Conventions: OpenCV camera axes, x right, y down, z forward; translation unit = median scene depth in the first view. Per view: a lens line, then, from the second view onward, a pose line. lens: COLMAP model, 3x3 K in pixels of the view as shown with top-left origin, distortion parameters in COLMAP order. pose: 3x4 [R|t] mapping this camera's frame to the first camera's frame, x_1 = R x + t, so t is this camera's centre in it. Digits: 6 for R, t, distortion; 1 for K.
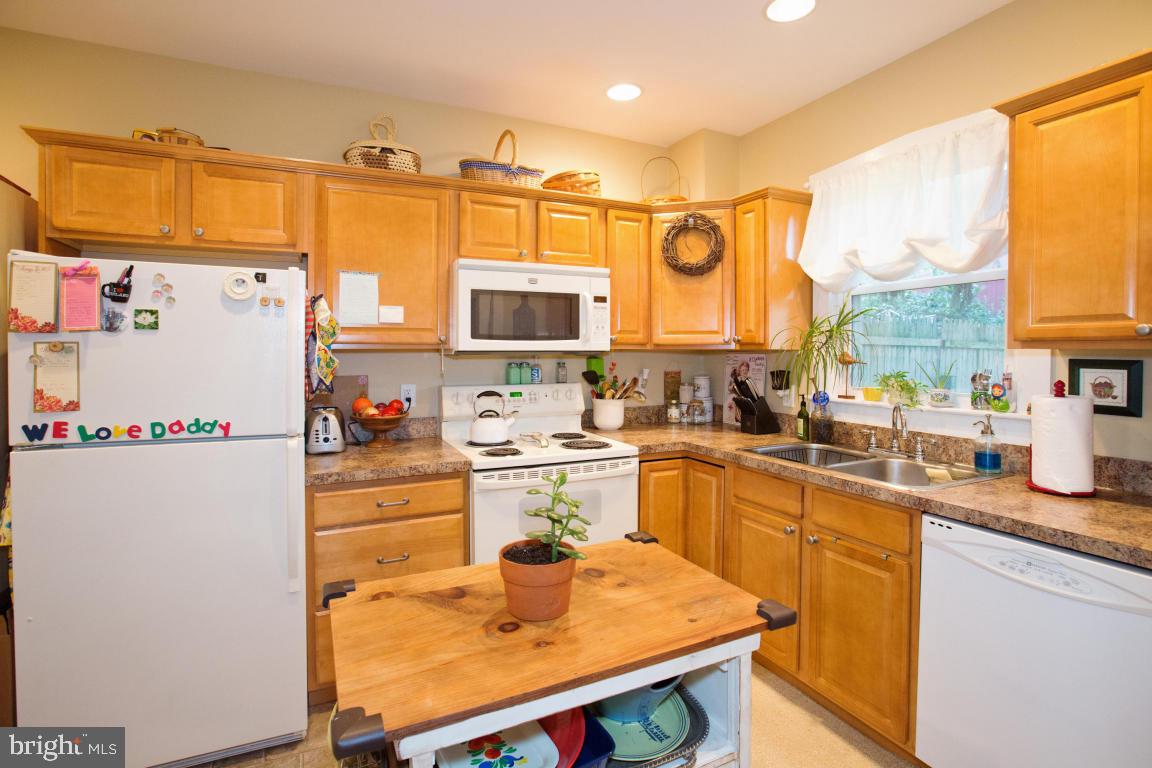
lens RADIAL K [[554.2, 0, 576.0], [0, 554.2, 384.0], [0, 0, 1]] dist [-0.064241, 0.023325]
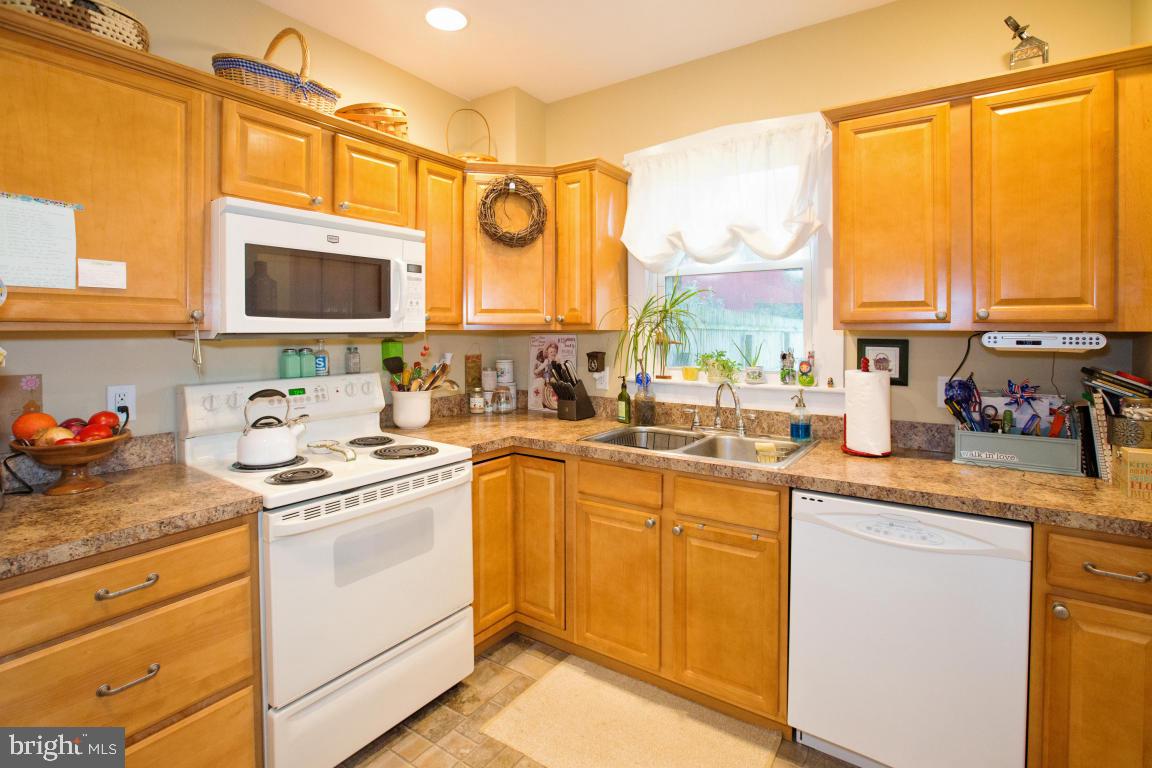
lens RADIAL K [[555.6, 0, 576.6], [0, 555.6, 353.1], [0, 0, 1]] dist [-0.060942, 0.024648]
pose [[0.868962, -0.020072, 0.494472, -0.162865], [0.029118, 0.999520, -0.010596, -0.015869], [-0.494022, 0.023606, 0.869129, 0.205221]]
